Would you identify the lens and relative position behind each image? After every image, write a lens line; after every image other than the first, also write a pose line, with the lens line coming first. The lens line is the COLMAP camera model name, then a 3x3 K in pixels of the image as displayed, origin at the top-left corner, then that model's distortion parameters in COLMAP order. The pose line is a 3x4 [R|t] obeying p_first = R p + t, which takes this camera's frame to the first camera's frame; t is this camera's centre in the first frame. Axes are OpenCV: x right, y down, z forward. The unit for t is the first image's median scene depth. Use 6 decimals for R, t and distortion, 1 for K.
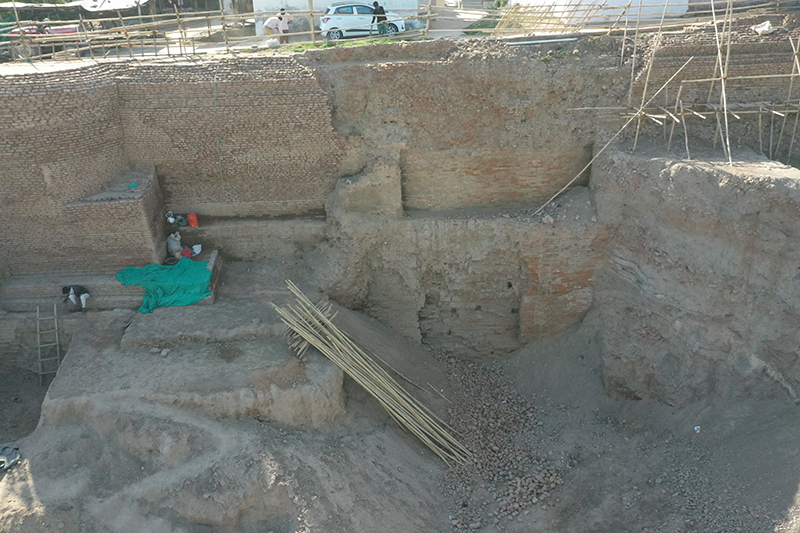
lens RADIAL K [[632.9, 0, 400.0], [0, 632.9, 266.5], [0, 0, 1]] dist [0.002149, 0.008289]
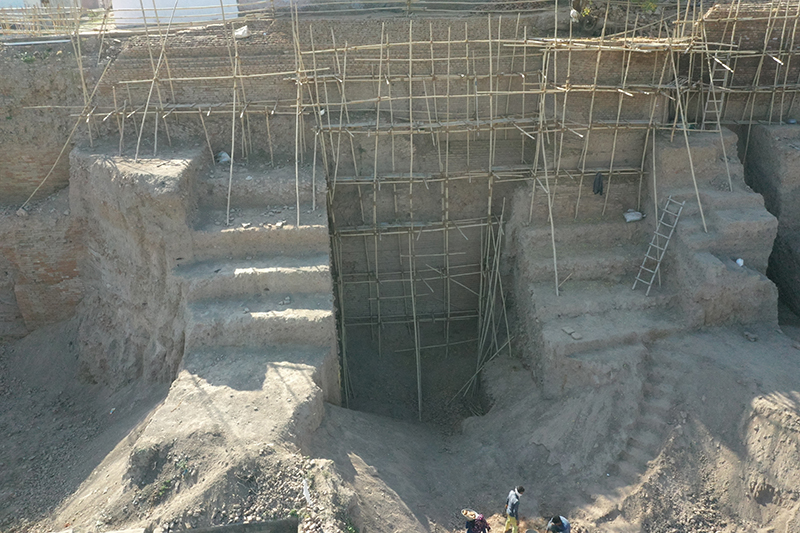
lens RADIAL K [[632.9, 0, 400.0], [0, 632.9, 266.5], [0, 0, 1]] dist [0.002149, 0.008289]
pose [[0.999963, 0.008194, -0.002452, 0.871499], [-0.008183, 0.999957, 0.004383, 0.006208], [0.002488, -0.004363, 0.999987, -0.053348]]
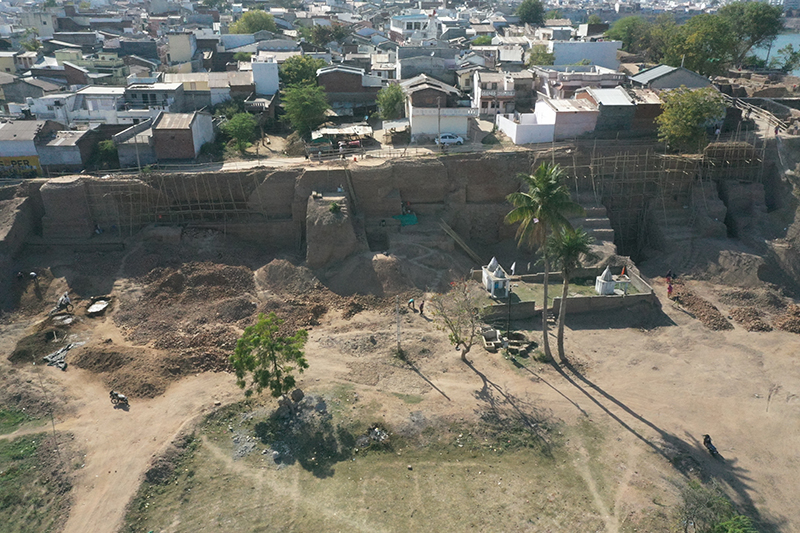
lens RADIAL K [[632.9, 0, 400.0], [0, 632.9, 266.5], [0, 0, 1]] dist [0.002149, 0.008289]
pose [[0.999892, 0.014158, 0.003980, -0.383685], [-0.014165, 0.999898, 0.001860, 0.280291], [-0.003953, -0.001916, 0.999990, -2.604567]]
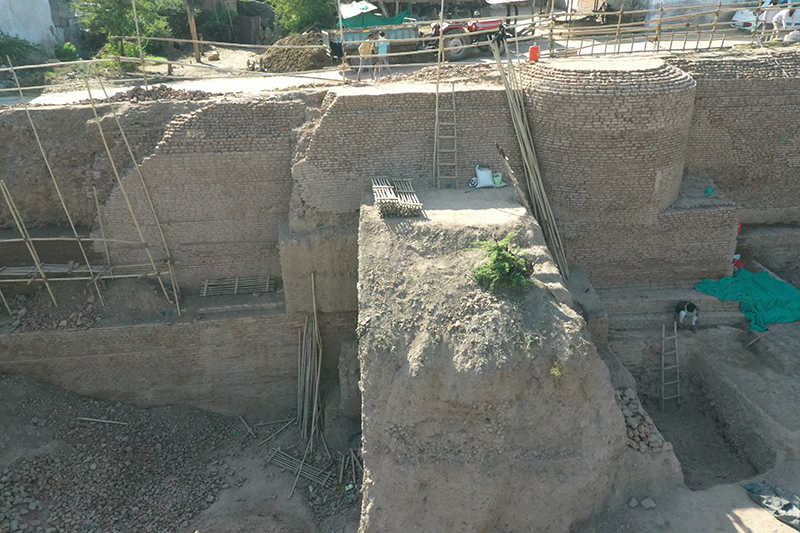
lens RADIAL K [[632.9, 0, 400.0], [0, 632.9, 266.5], [0, 0, 1]] dist [0.002149, 0.008289]
pose [[0.999759, -0.001241, 0.021936, -0.836774], [0.001108, 0.999981, 0.006083, -0.023204], [-0.021943, -0.006057, 0.999741, 0.085731]]
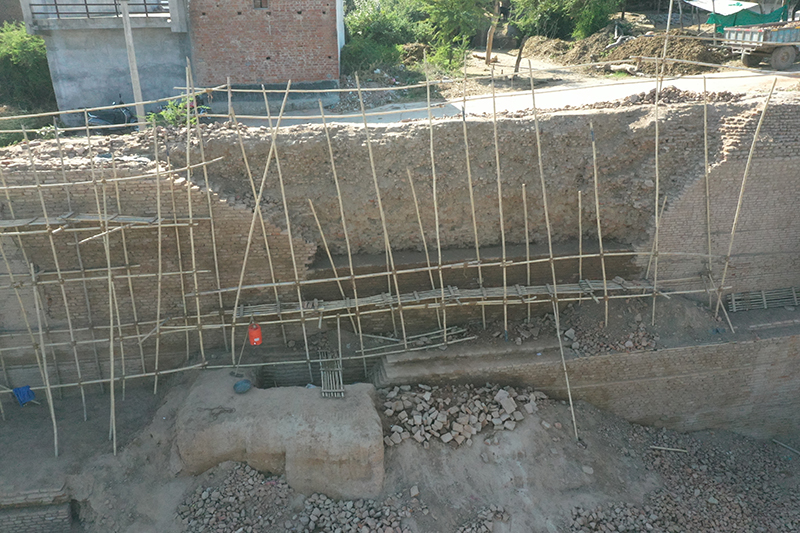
lens RADIAL K [[632.9, 0, 400.0], [0, 632.9, 266.5], [0, 0, 1]] dist [0.002149, 0.008289]
pose [[0.998915, -0.018890, 0.042579, -1.559779], [0.018941, 0.999820, -0.000813, -0.042938], [-0.042556, 0.001619, 0.999093, 0.169011]]
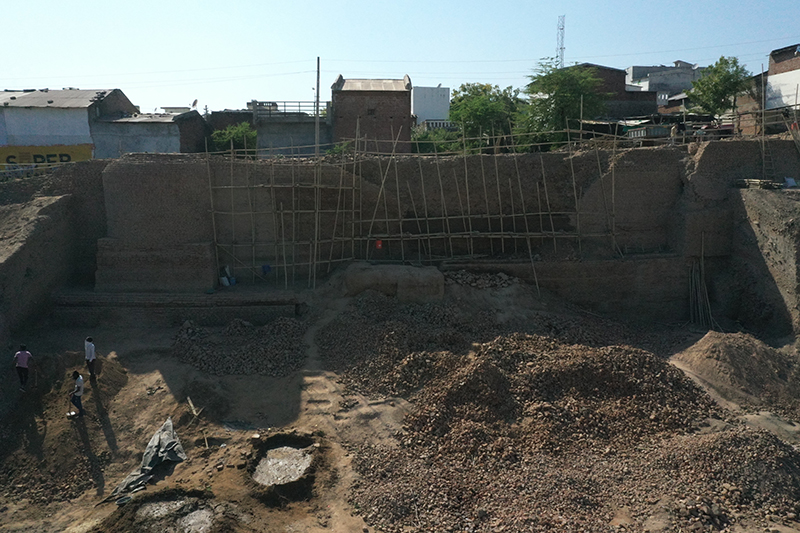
lens RADIAL K [[632.9, 0, 400.0], [0, 632.9, 266.5], [0, 0, 1]] dist [0.002149, 0.008289]
pose [[0.999933, 0.004288, 0.010774, -1.660563], [-0.001304, 0.964809, -0.262950, 0.461722], [-0.011523, 0.262919, 0.964749, -0.501800]]
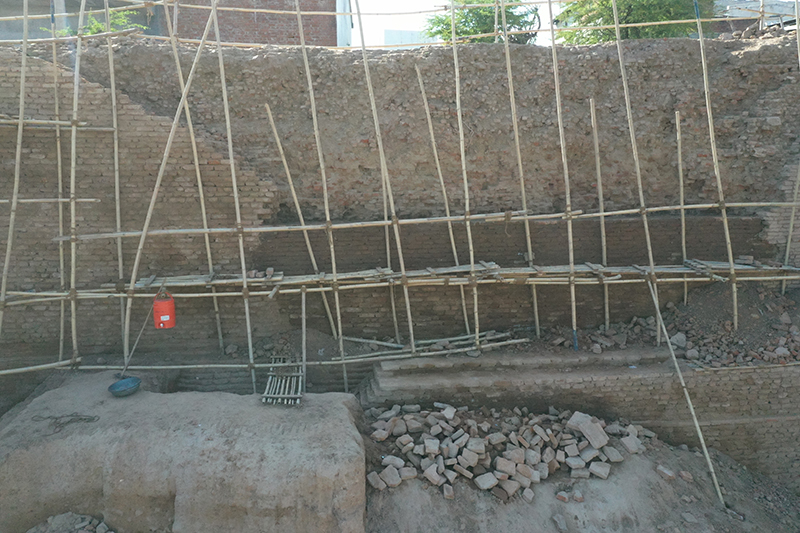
lens RADIAL K [[632.9, 0, 400.0], [0, 632.9, 266.5], [0, 0, 1]] dist [0.002149, 0.008289]
pose [[0.999869, -0.001281, 0.016135, -1.539652], [0.005509, 0.964276, -0.264844, 0.115331], [-0.015219, 0.264898, 0.964156, 0.459439]]
